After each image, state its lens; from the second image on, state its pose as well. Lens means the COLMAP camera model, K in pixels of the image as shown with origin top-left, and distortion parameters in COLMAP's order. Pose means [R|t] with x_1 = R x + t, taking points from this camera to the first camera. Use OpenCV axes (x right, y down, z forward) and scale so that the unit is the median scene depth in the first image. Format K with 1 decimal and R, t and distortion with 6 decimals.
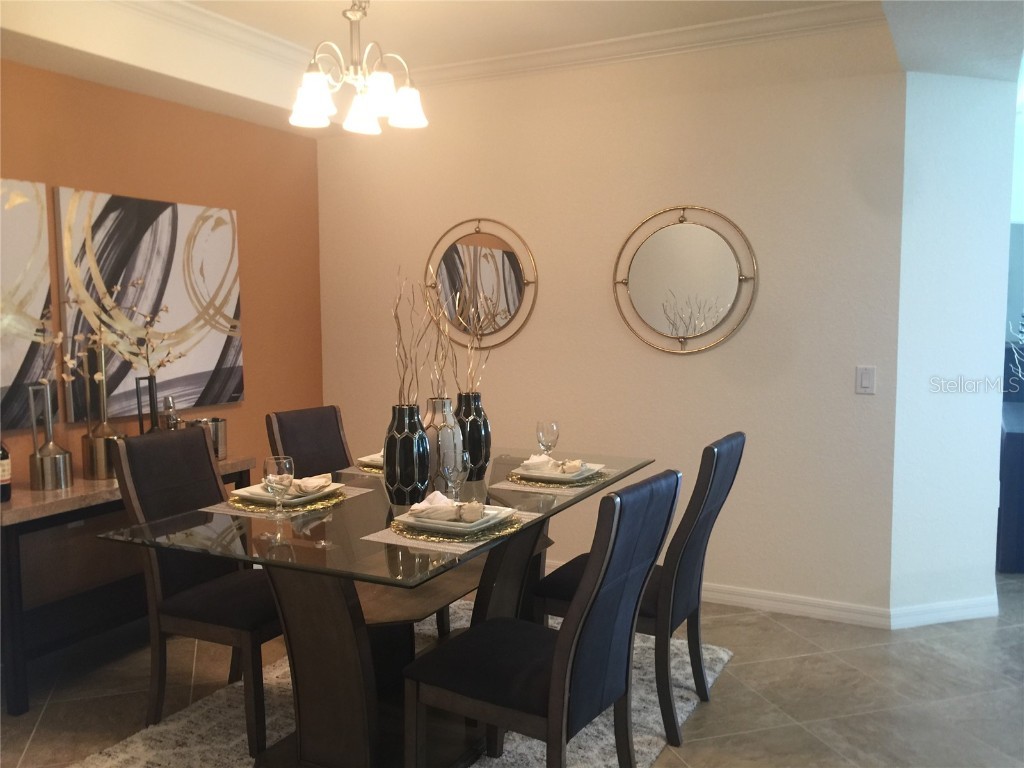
lens RADIAL K [[881.5, 0, 506.7], [0, 881.5, 382.8], [0, 0, 1]] dist [0.059371, -0.064407]
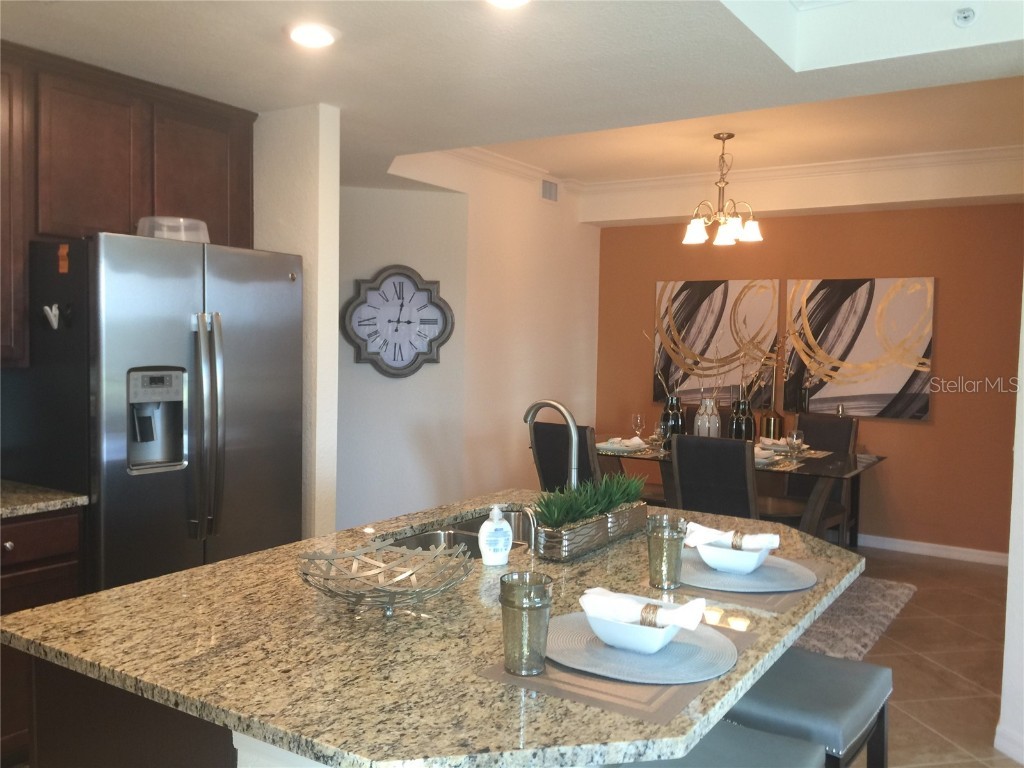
lens RADIAL K [[881.5, 0, 516.6], [0, 881.5, 383.7], [0, 0, 1]] dist [0.059371, -0.064407]
pose [[-0.081373, 0.053960, -0.995222, 1.246844], [-0.105356, 0.992473, 0.062425, -0.060189], [0.991100, 0.109933, -0.075076, 0.572282]]
